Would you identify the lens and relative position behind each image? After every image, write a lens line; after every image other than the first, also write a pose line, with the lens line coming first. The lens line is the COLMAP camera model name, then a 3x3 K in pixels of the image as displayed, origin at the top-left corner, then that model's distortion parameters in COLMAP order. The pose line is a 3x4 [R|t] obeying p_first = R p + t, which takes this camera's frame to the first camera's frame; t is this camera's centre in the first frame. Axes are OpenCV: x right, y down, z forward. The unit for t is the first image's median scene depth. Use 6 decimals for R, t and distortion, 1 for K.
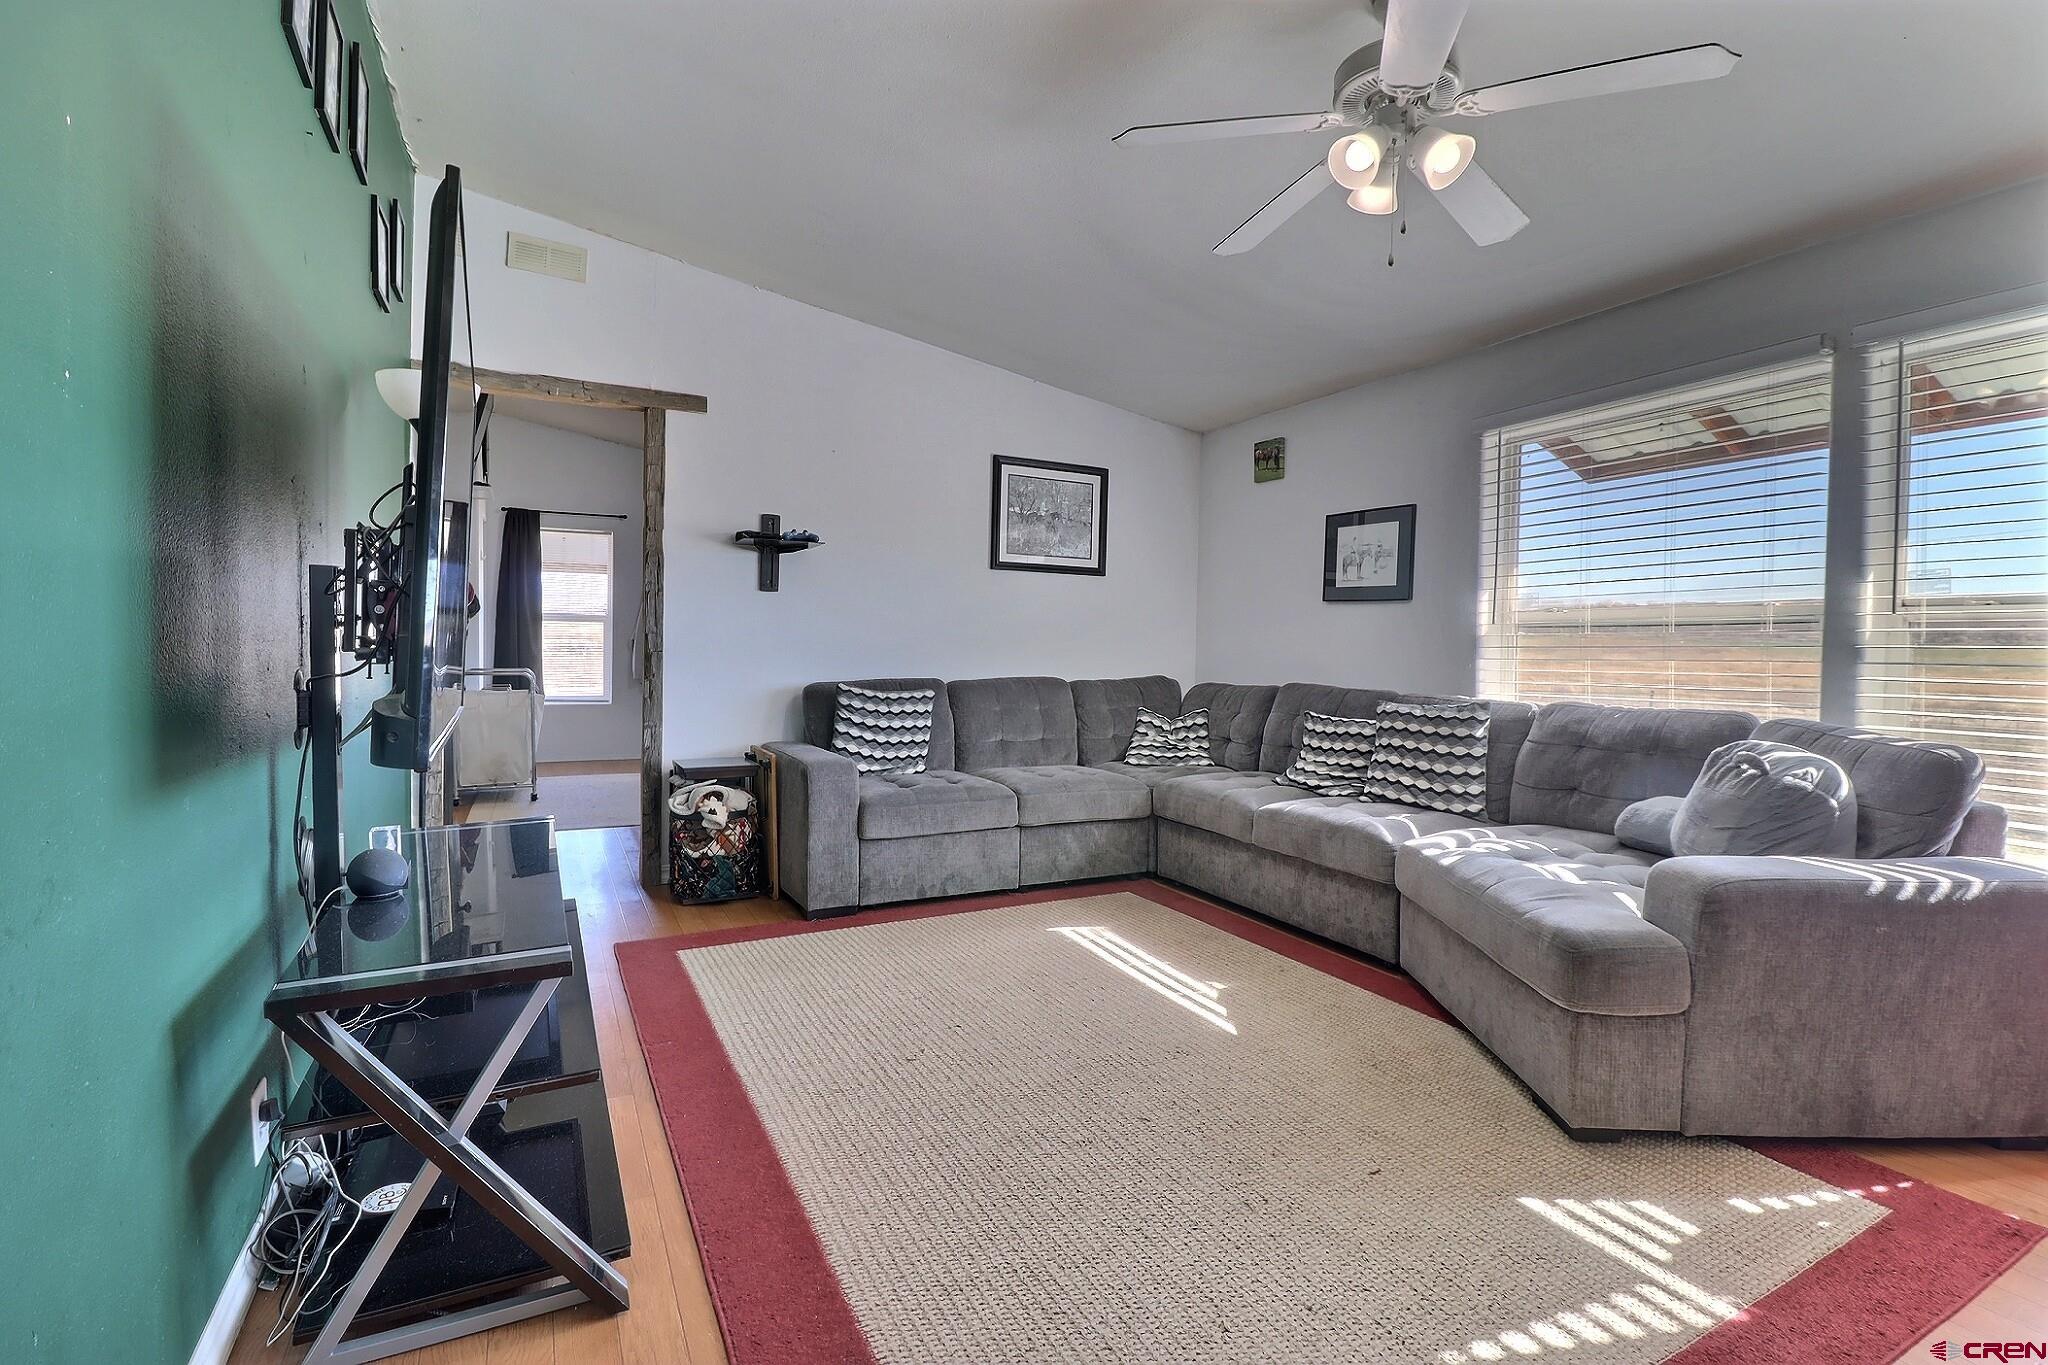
lens RADIAL K [[955.0, 0, 1015.2], [0, 955.0, 671.2], [0, 0, 1]] dist [-0.007678, -0.001688]
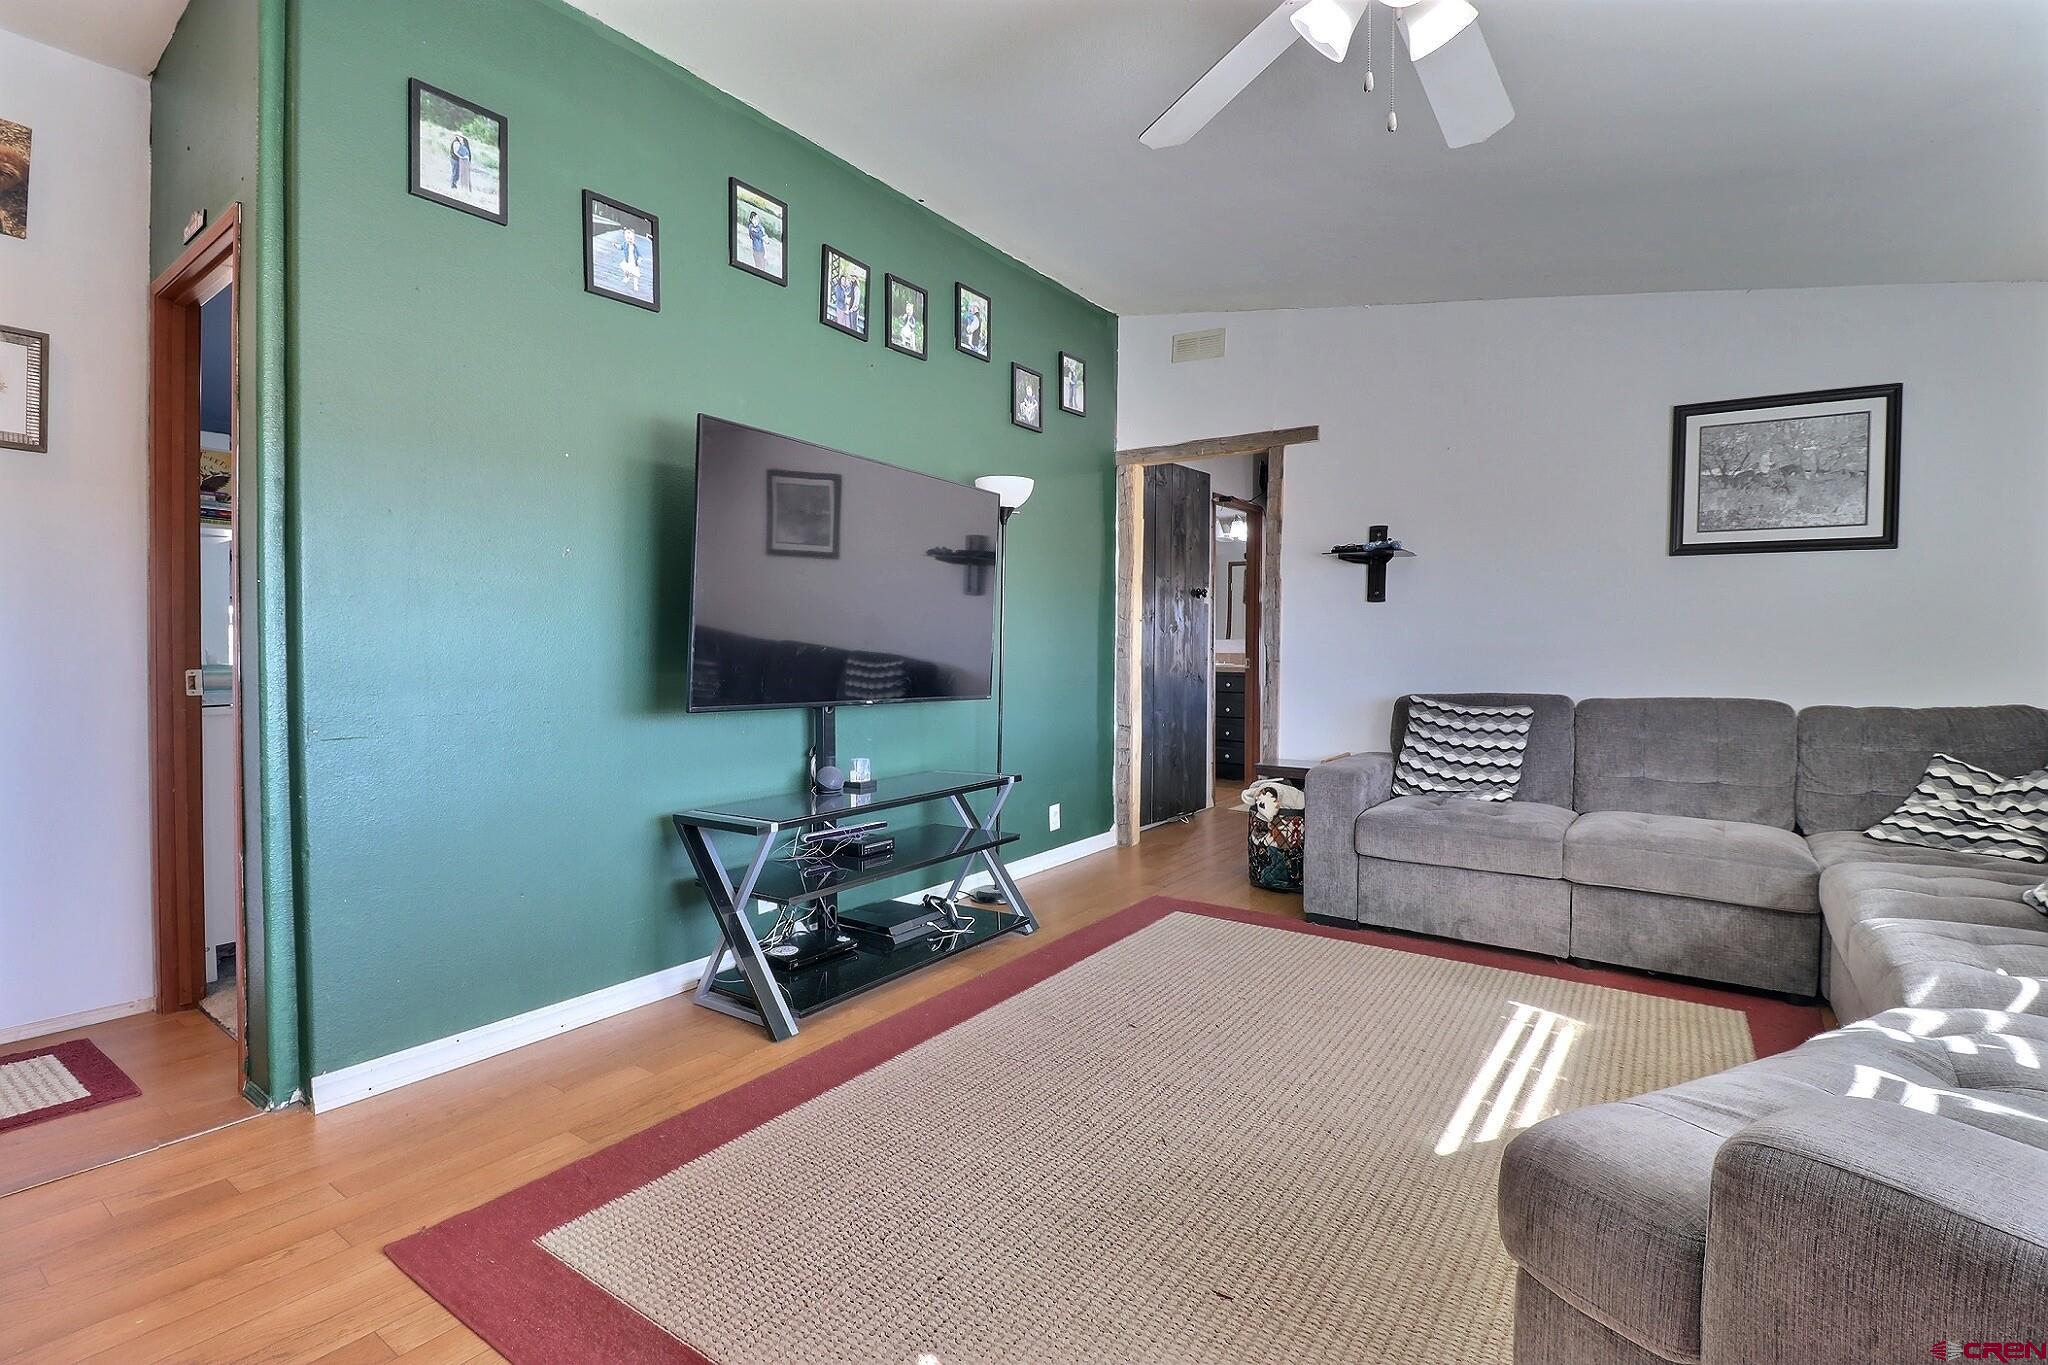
lens RADIAL K [[955.0, 0, 1031.5], [0, 955.0, 670.6], [0, 0, 1]] dist [-0.007678, -0.001688]
pose [[0.460331, 0.008579, -0.887706, 0.478666], [-0.025741, 0.999662, -0.003688, 0.001664], [0.887374, 0.024548, 0.460396, 0.221266]]
